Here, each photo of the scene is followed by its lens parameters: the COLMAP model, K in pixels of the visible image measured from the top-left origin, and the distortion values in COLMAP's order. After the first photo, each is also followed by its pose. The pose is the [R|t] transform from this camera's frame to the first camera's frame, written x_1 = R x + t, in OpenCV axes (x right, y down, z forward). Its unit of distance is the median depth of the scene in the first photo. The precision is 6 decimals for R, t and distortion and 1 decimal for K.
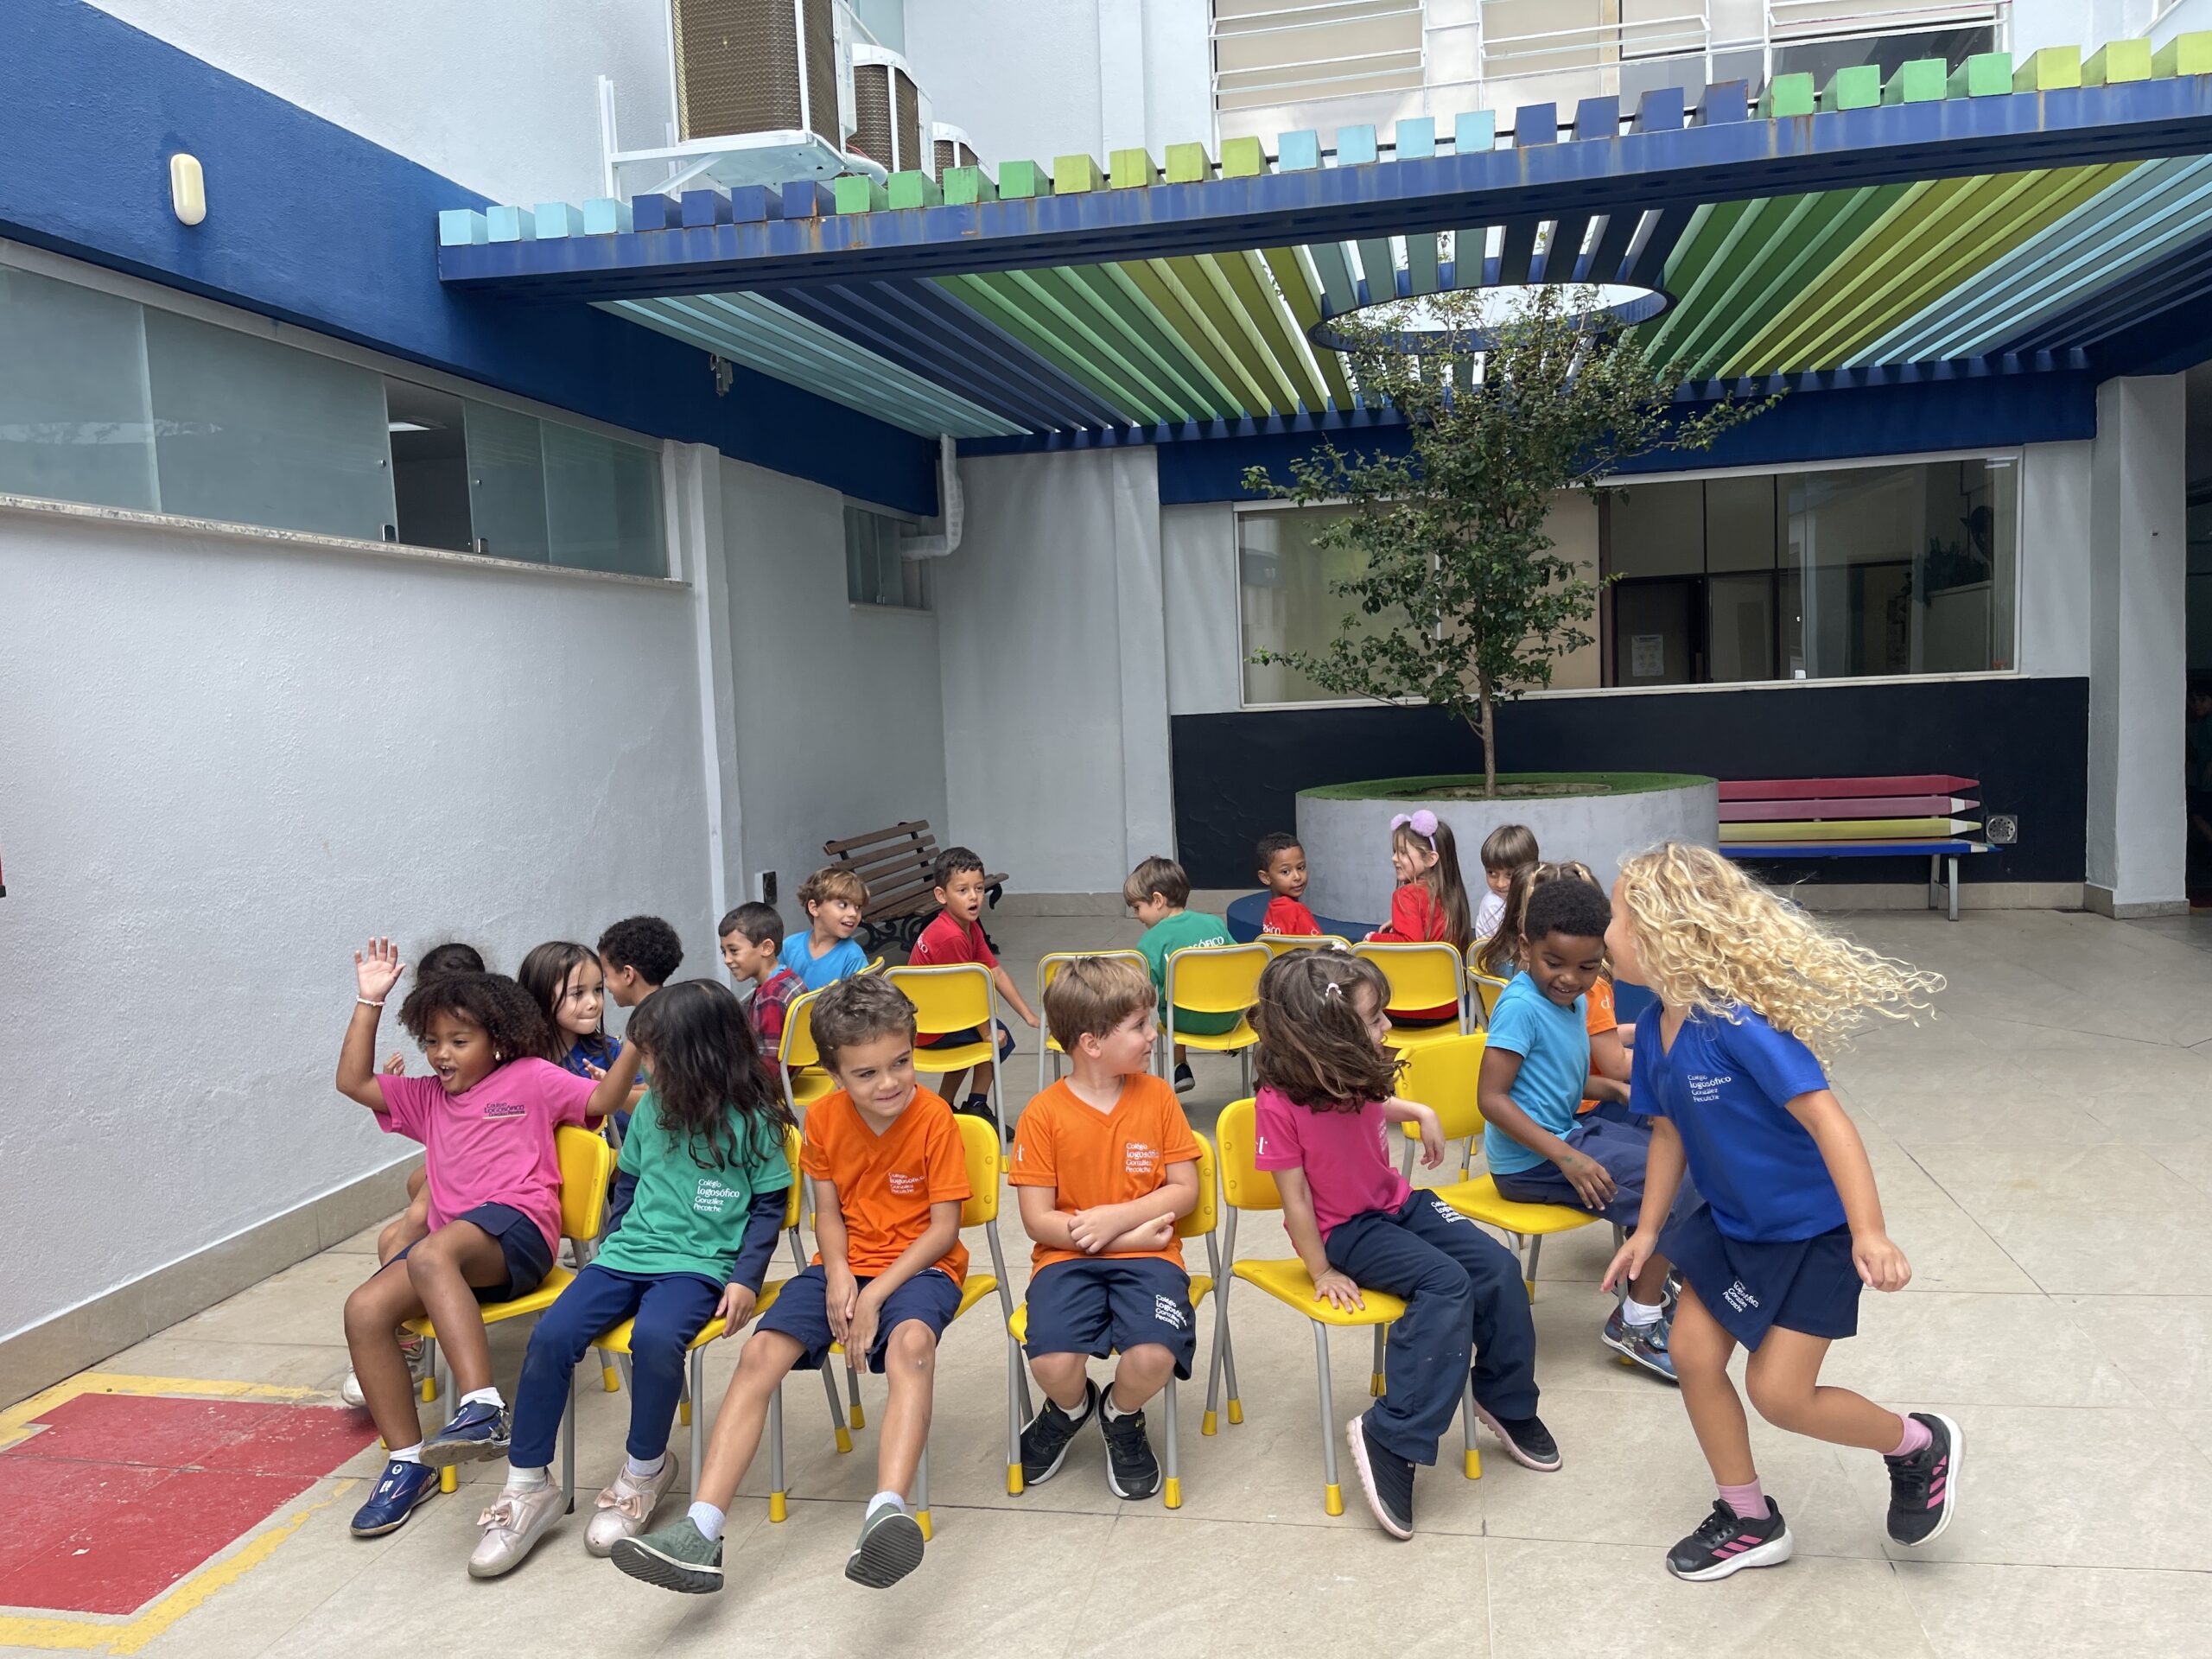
lens RADIAL K [[1631.6, 0, 1106.0], [0, 1631.6, 829.5], [0, 0, 1]] dist [0.063587, -0.076572]
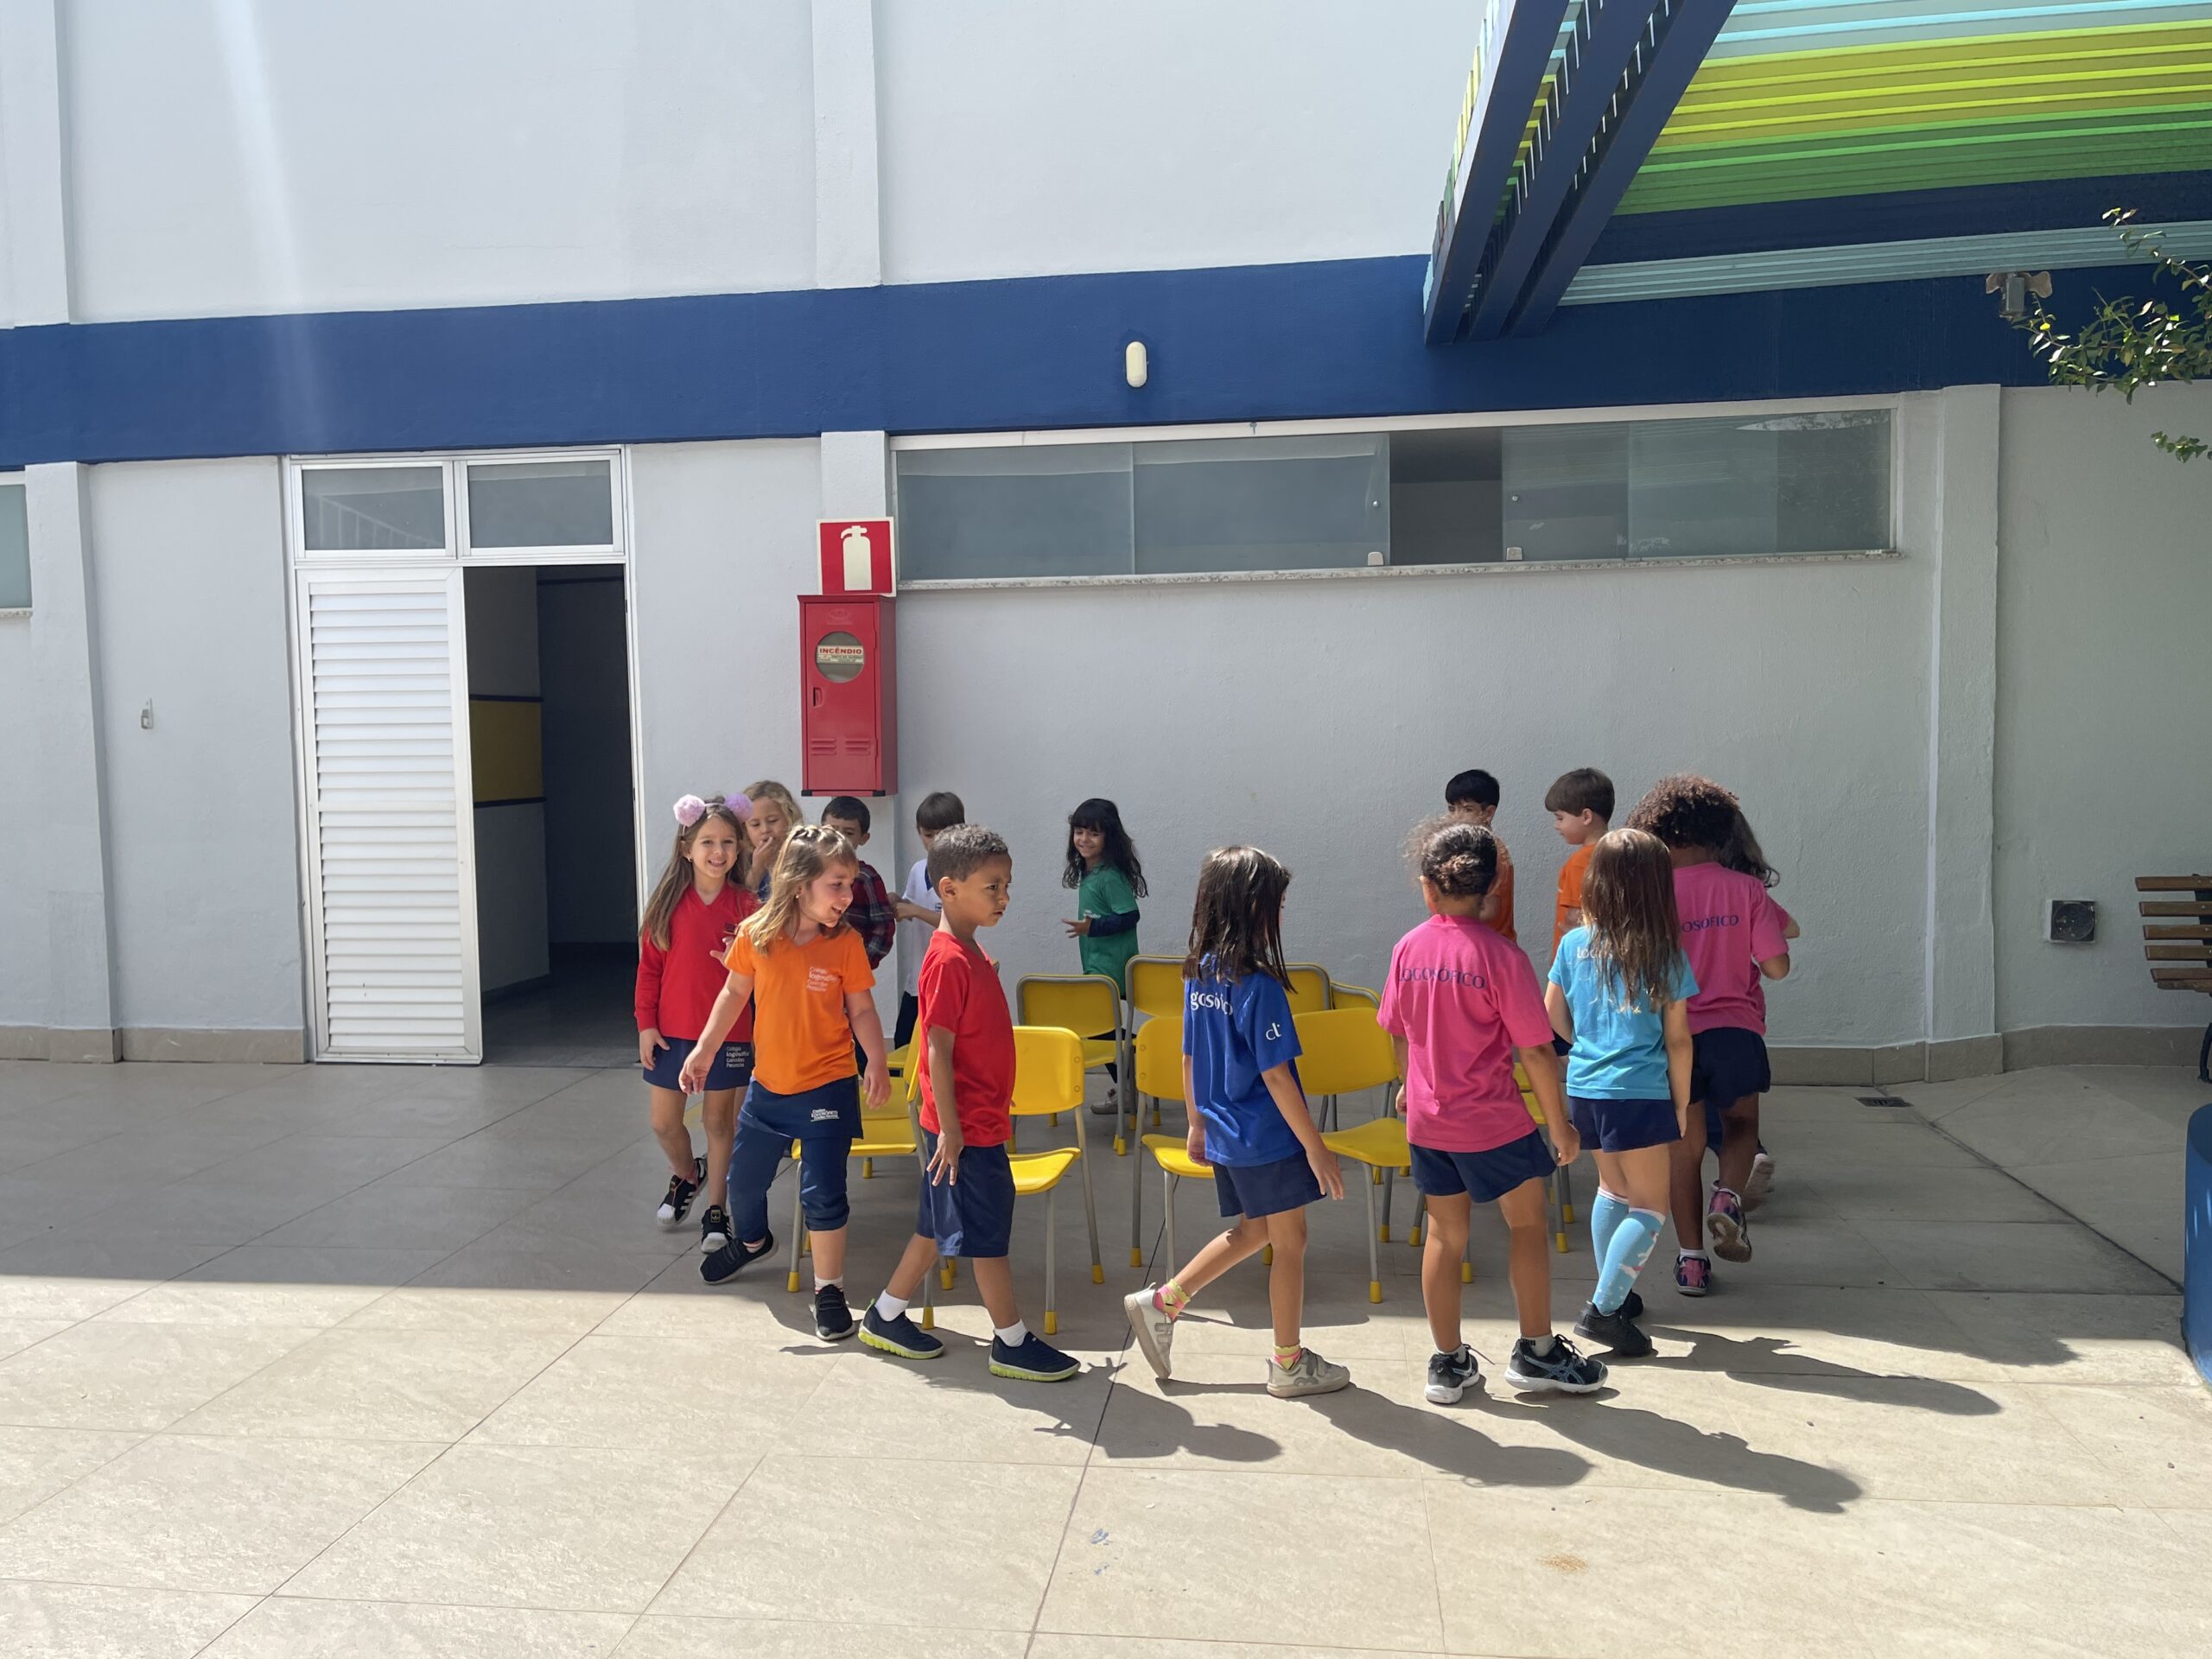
lens RADIAL K [[1715.3, 0, 1112.7], [0, 1715.3, 821.3], [0, 0, 1]] dist [0.040221, -0.001493]
pose [[0.070570, 0.094281, -0.993041, 0.869312], [-0.070606, 0.993498, 0.089307, -0.081841], [0.995005, 0.063813, 0.076768, 0.701697]]
